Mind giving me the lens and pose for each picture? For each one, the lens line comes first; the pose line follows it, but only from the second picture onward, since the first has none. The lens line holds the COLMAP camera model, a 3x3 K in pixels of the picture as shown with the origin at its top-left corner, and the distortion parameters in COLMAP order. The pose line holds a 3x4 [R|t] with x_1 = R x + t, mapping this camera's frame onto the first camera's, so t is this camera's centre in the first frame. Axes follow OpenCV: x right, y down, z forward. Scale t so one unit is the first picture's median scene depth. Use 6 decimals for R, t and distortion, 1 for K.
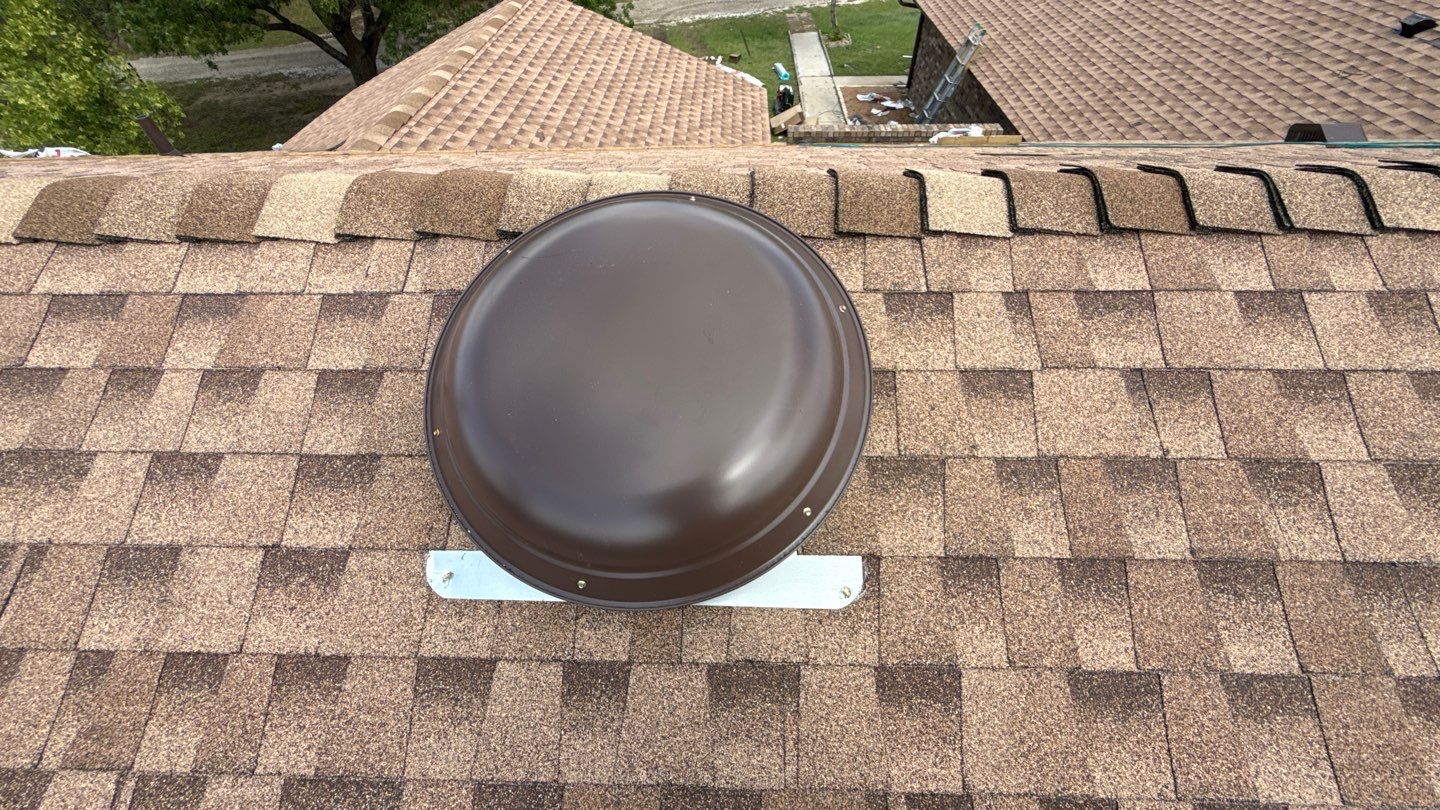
lens RADIAL K [[571.5, 0, 721.3], [0, 571.5, 404.6], [0, 0, 1]] dist [-0.000908, -0.000076]
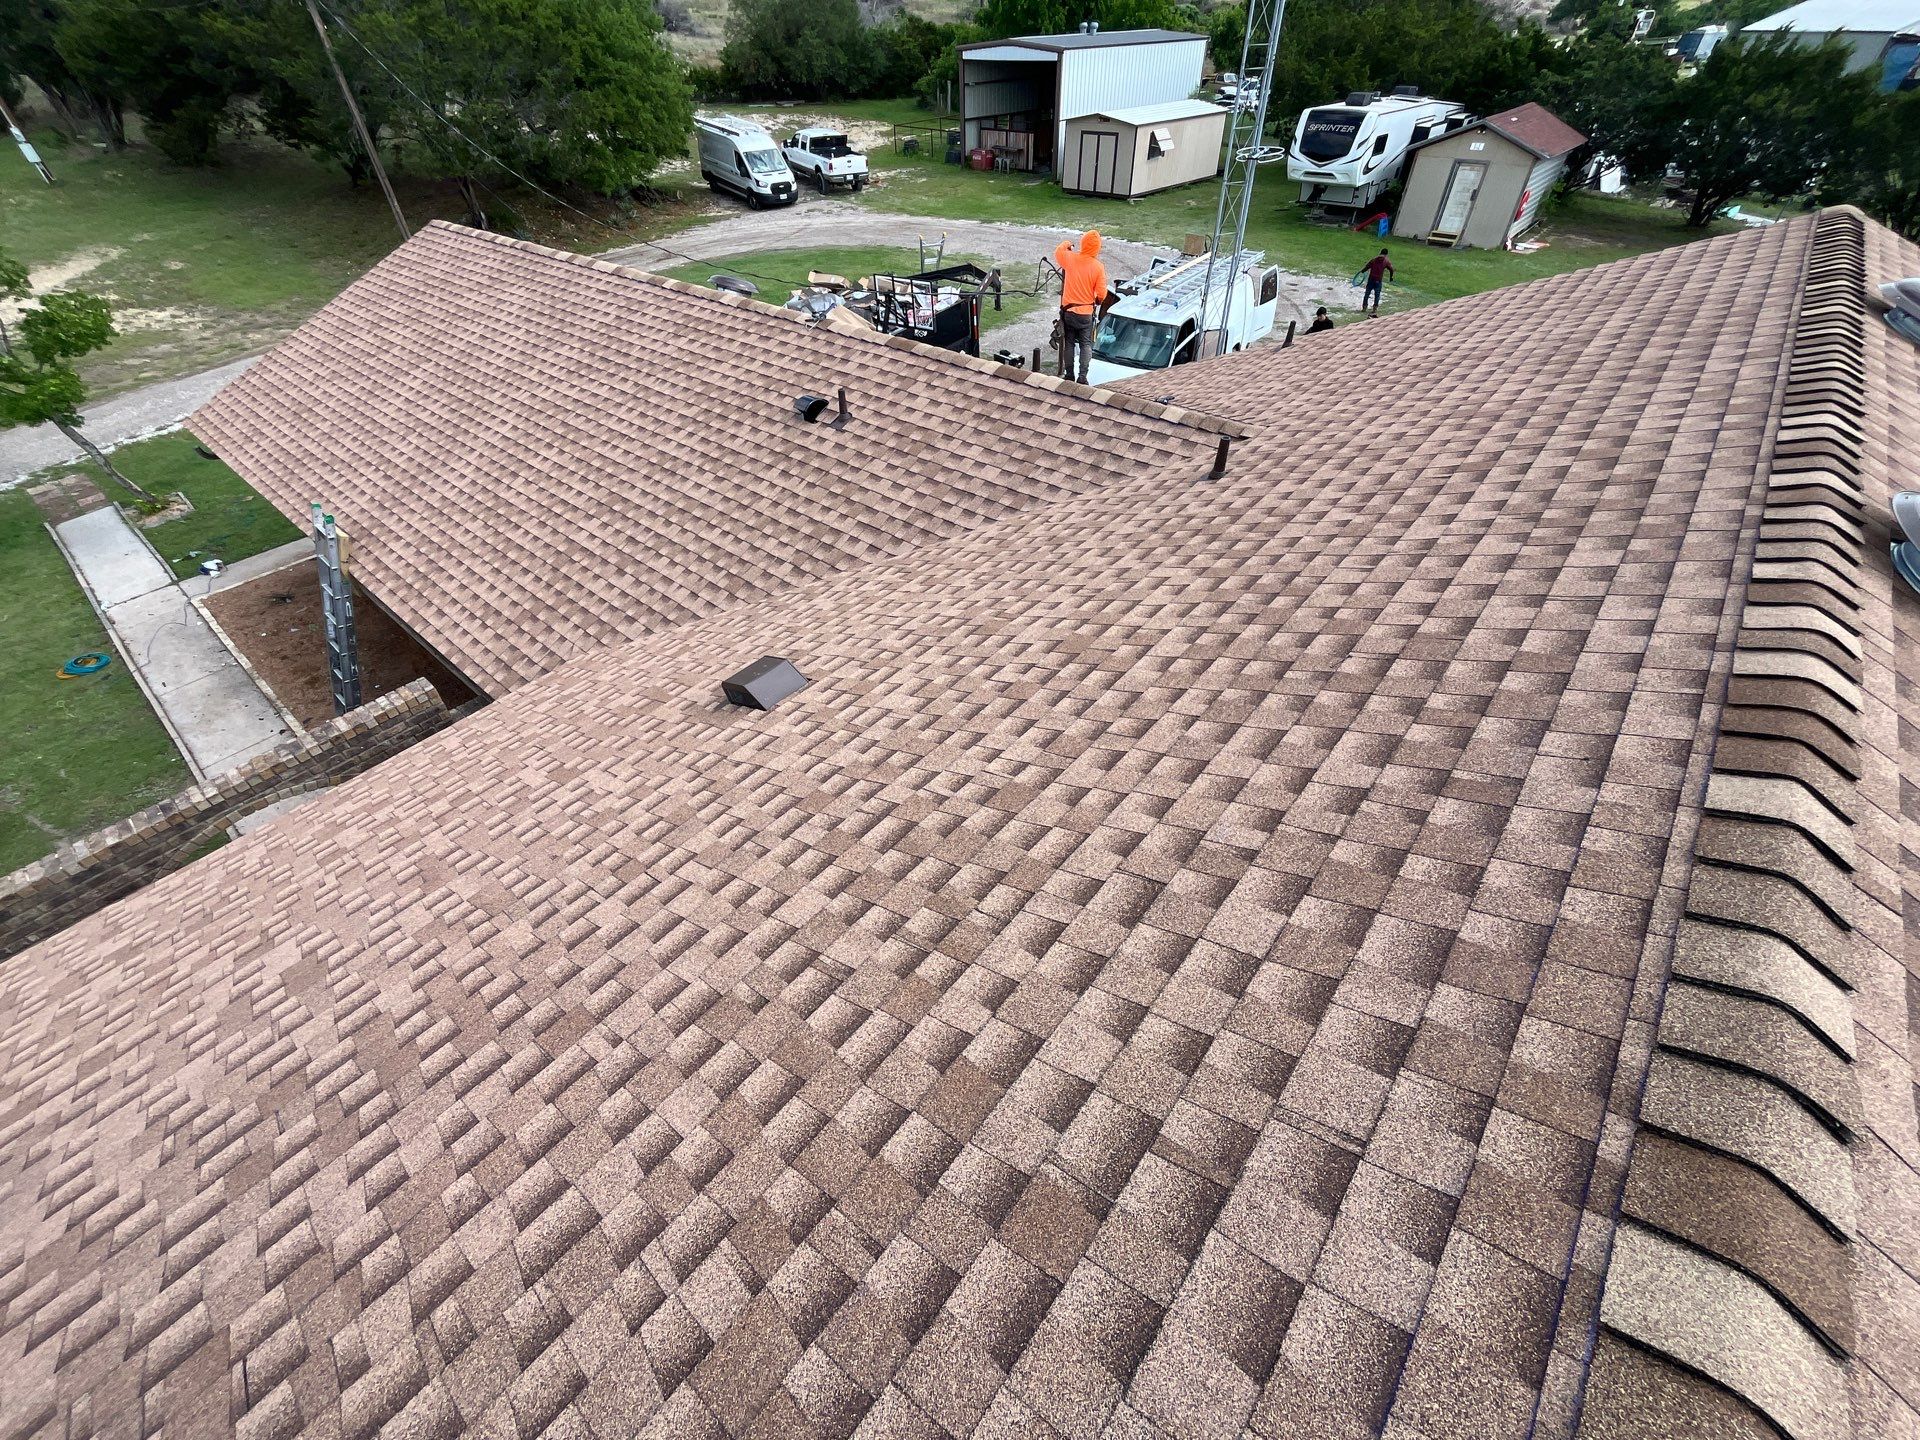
lens RADIAL K [[781.9, 0, 953.2], [0, 781.9, 717.0], [0, 0, 1]] dist [-0.001197, -0.000288]
pose [[0.628429, -0.516926, 0.581261, 0.293728], [0.580252, 0.809191, 0.092291, -0.184606], [-0.518059, 0.279279, 0.808467, 0.056700]]
